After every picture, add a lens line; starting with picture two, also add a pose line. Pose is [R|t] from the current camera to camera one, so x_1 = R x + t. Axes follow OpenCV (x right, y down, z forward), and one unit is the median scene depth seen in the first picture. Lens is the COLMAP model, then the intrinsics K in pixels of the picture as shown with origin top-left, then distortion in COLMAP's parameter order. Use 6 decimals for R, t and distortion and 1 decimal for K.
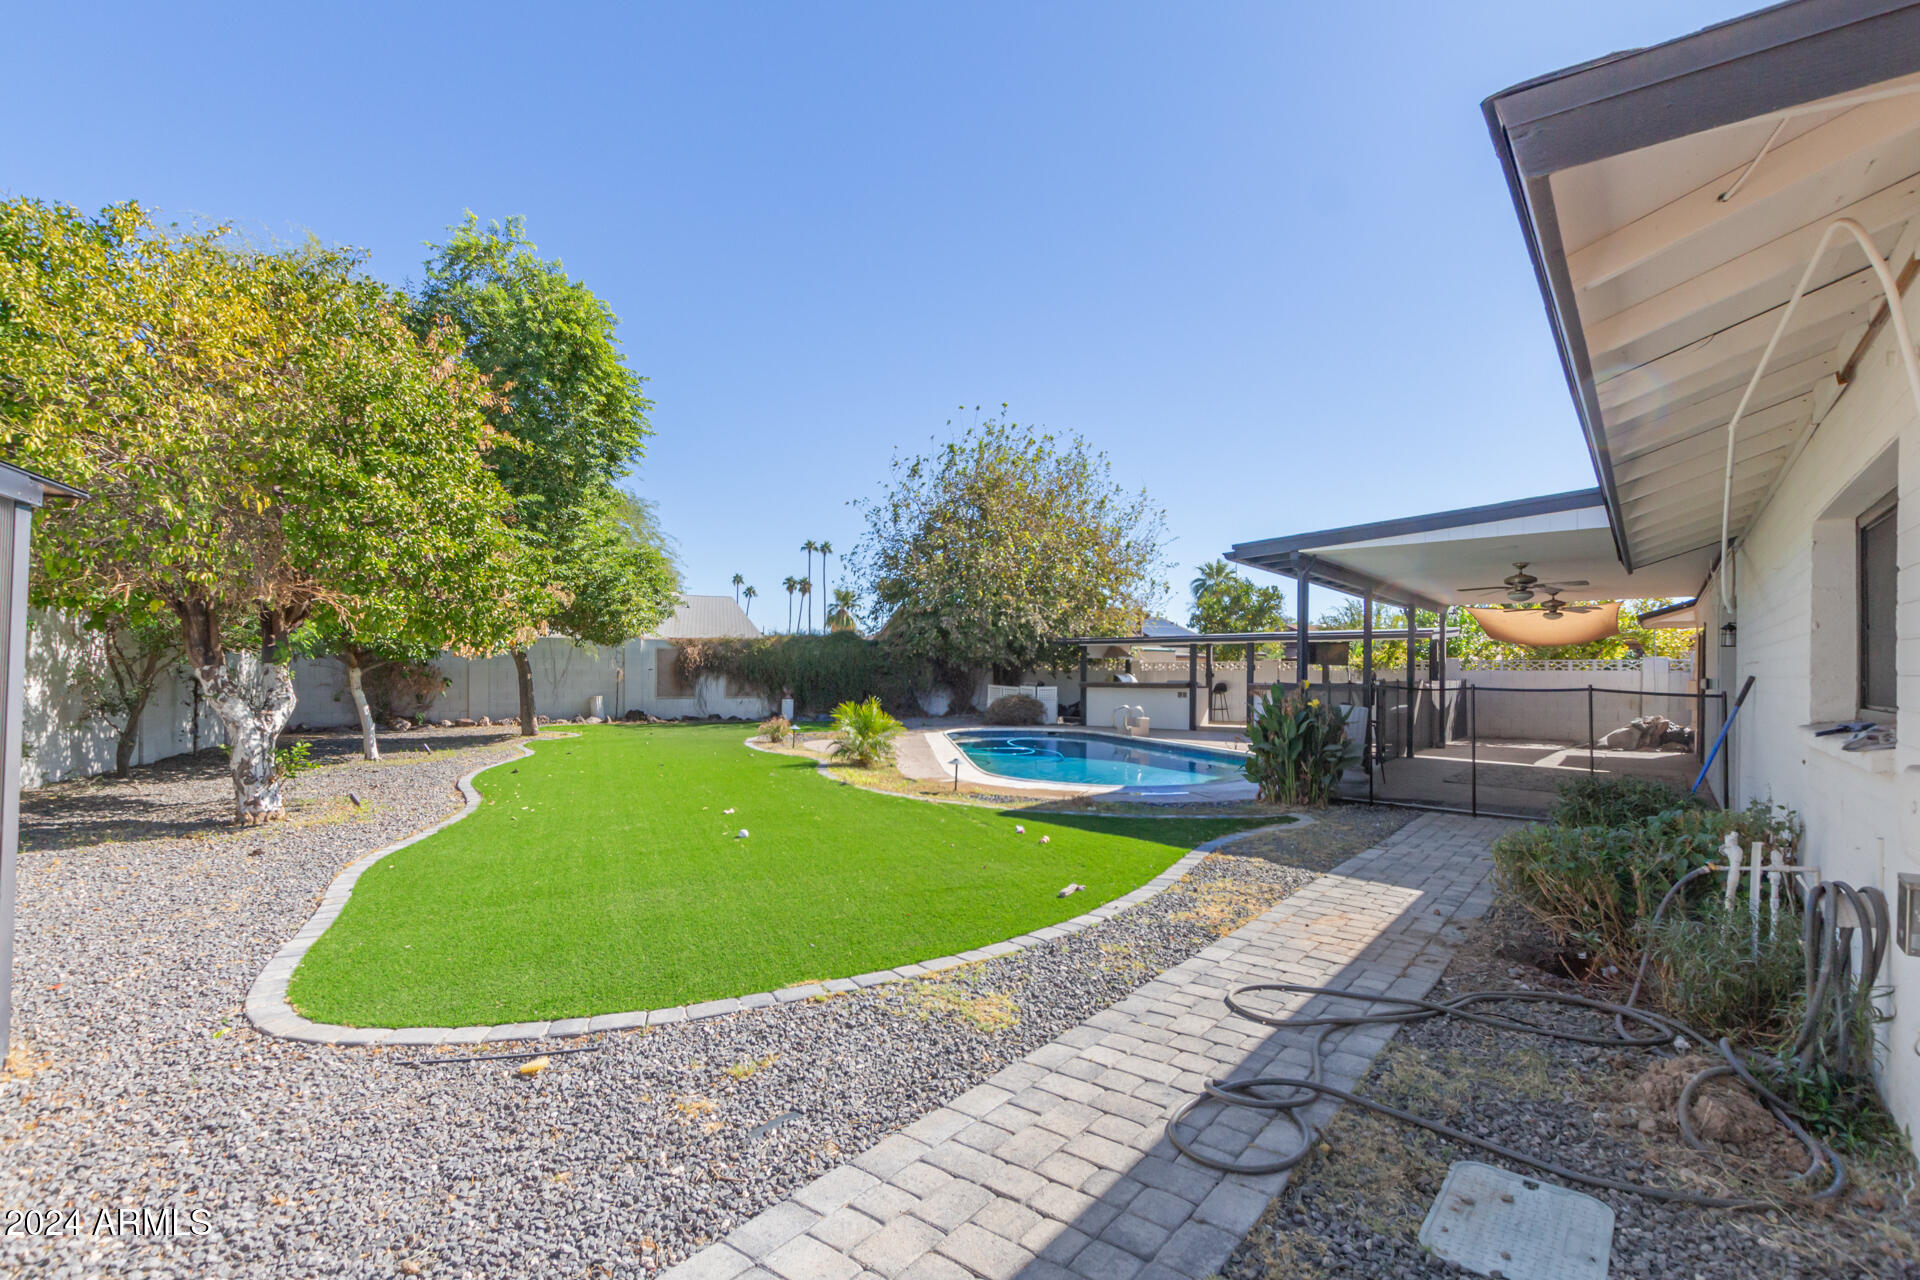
lens RADIAL K [[903.0, 0, 961.4], [0, 903.0, 673.1], [0, 0, 1]] dist [-0.000717, 0.000005]
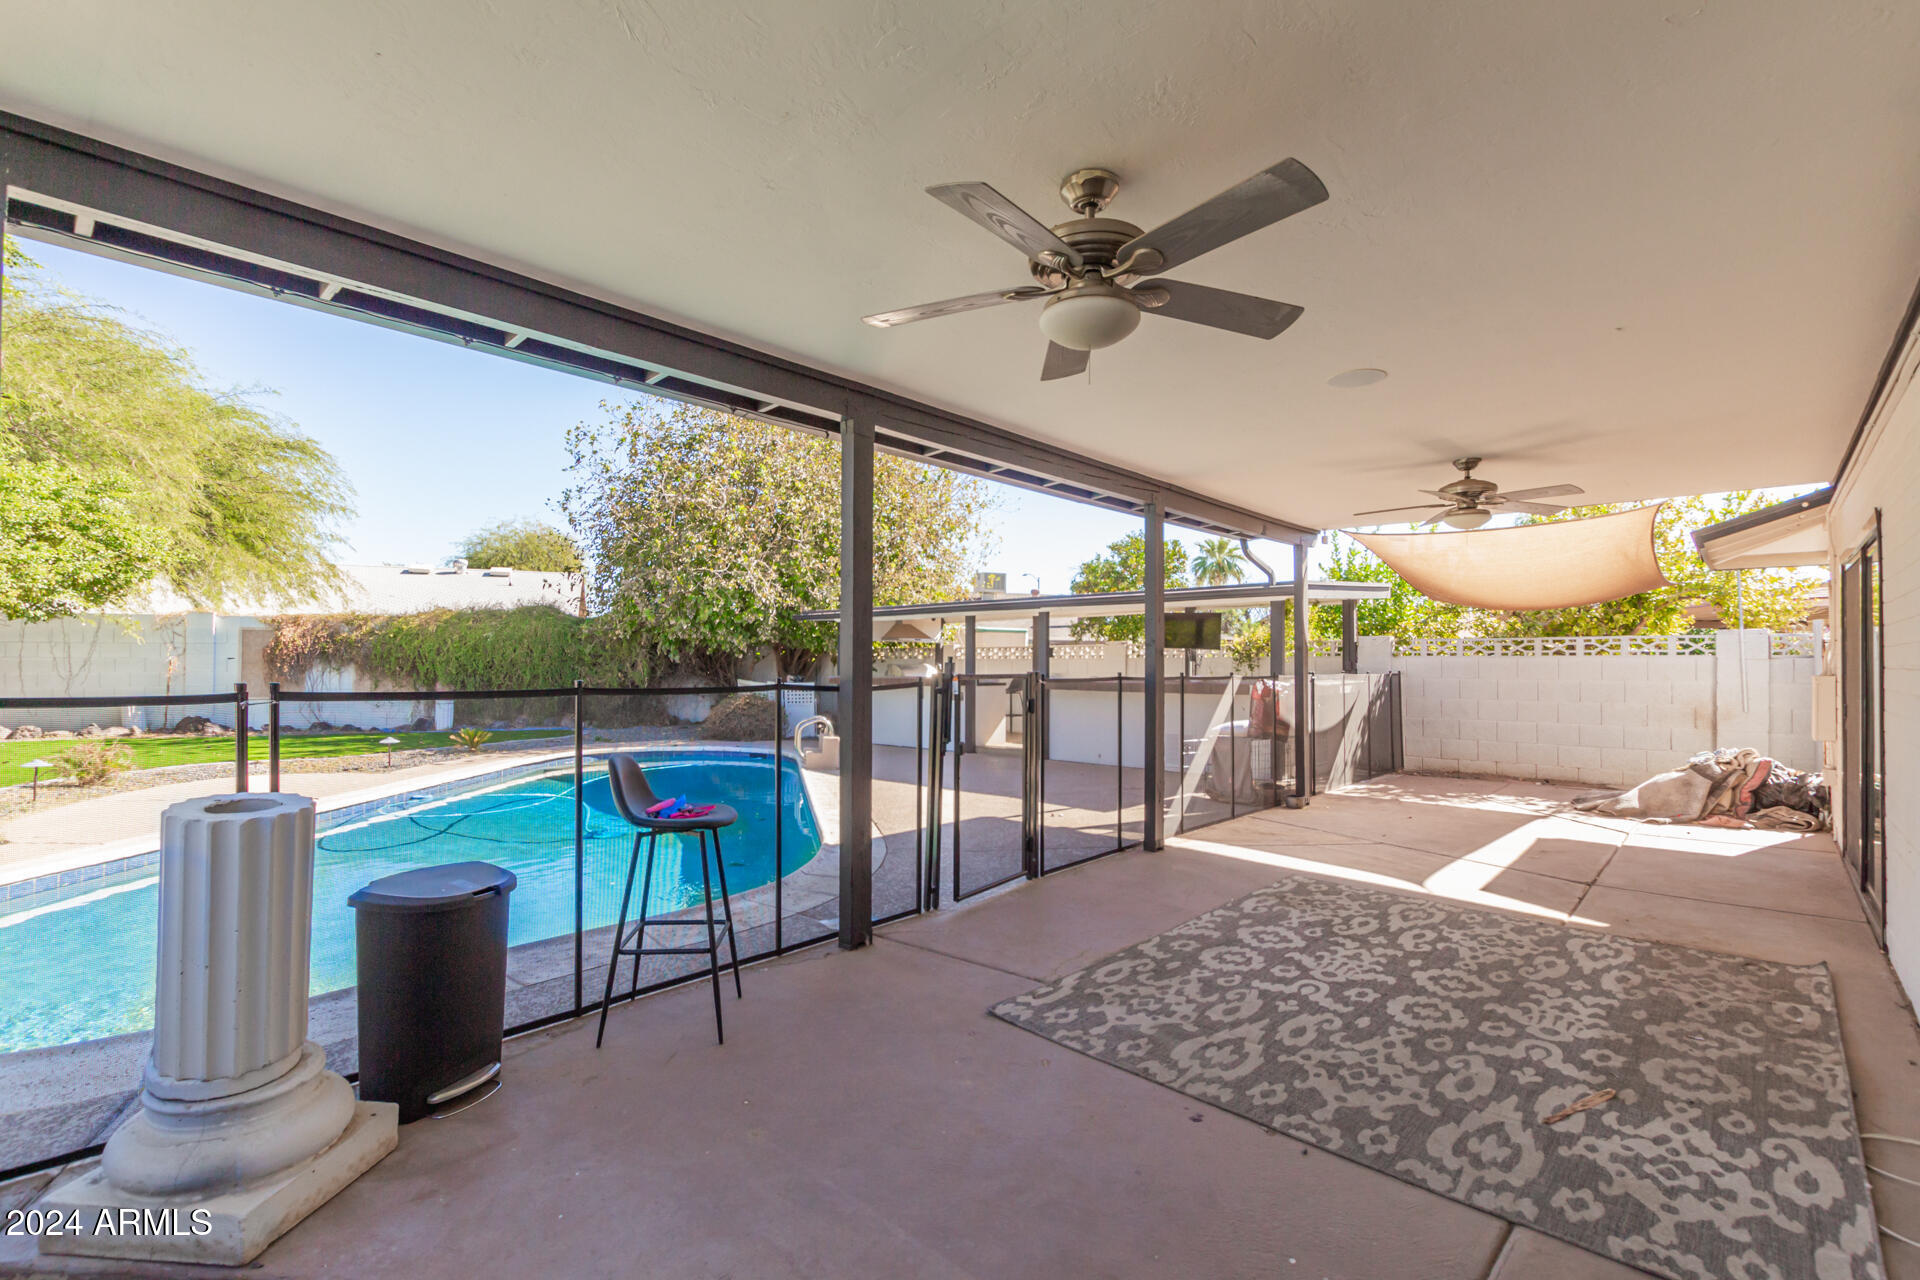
lens RADIAL K [[892.1, 0, 960.0], [0, 892.1, 640.0], [0, 0, 1]] dist [-0.000938, -0.000348]
pose [[0.997412, -0.003874, -0.071799, 0.367428], [0.001865, 0.999605, -0.028028, 0.002346], [0.071880, 0.027822, 0.997025, 0.468829]]
